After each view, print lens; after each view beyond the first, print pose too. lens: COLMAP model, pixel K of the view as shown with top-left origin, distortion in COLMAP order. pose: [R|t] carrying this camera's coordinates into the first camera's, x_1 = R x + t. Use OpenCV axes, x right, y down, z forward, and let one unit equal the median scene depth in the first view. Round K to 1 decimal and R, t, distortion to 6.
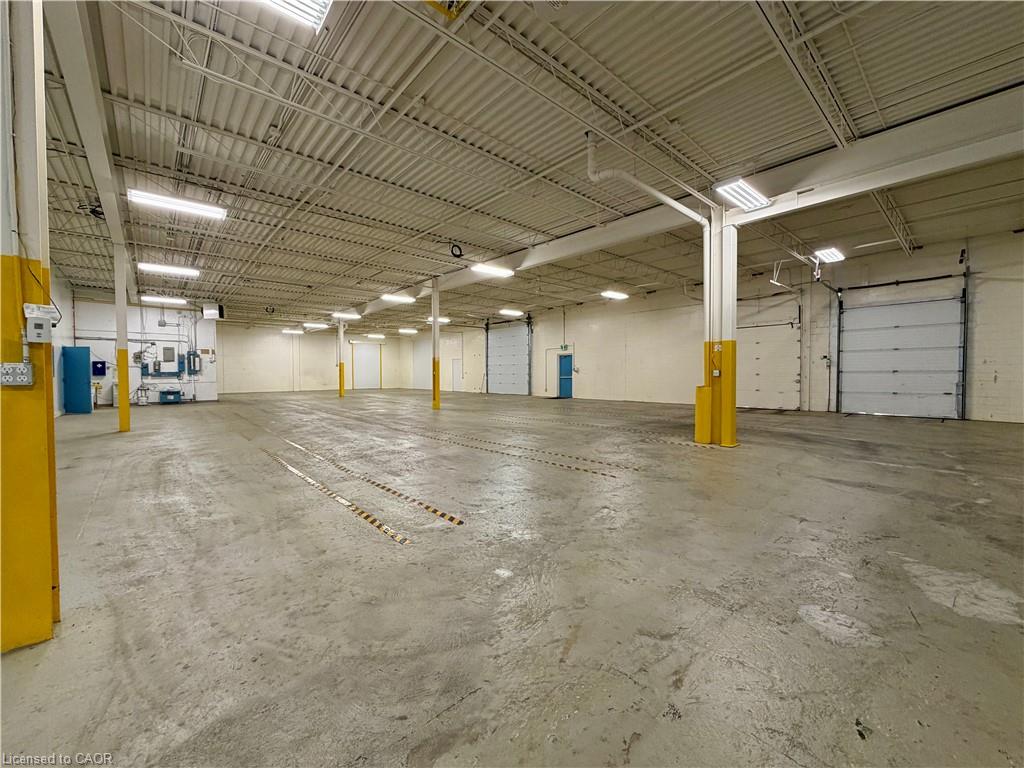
lens RADIAL K [[408.0, 0, 513.9], [0, 408.0, 383.9], [0, 0, 1]] dist [0.002680, 0.000110]
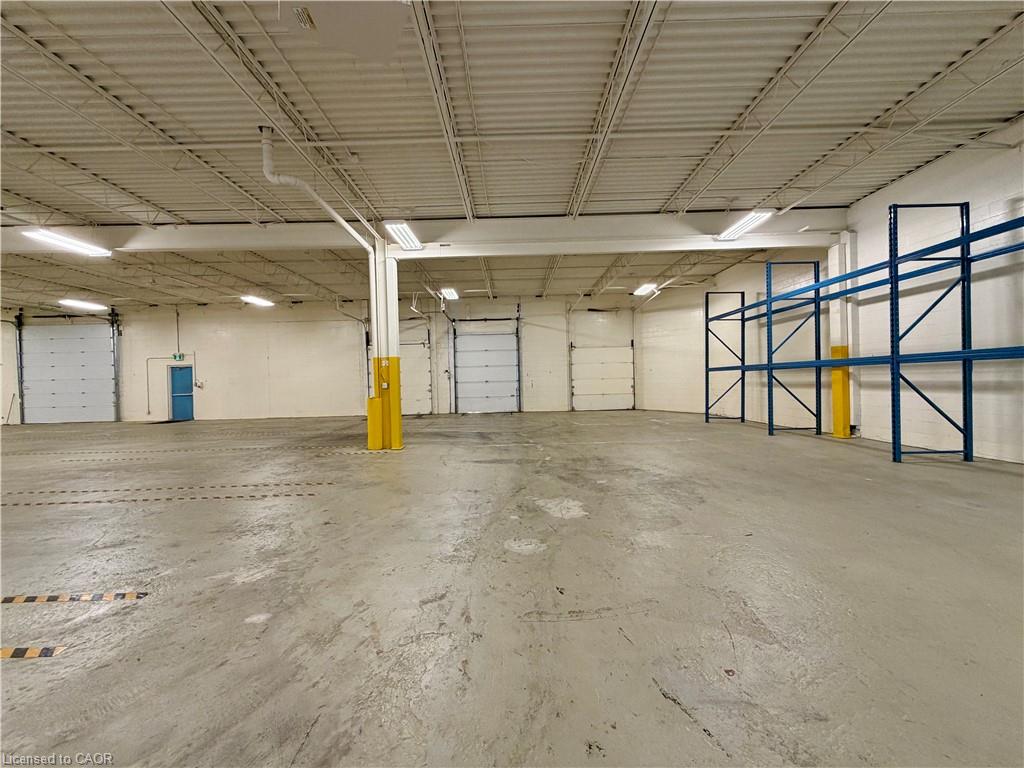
lens RADIAL K [[408.0, 0, 510.8], [0, 408.0, 382.7], [0, 0, 1]] dist [0.002680, 0.000110]
pose [[0.662462, -0.016334, 0.748917, -0.269505], [0.041524, 0.999026, -0.014942, -0.006425], [-0.747944, 0.040997, 0.662495, -0.009136]]
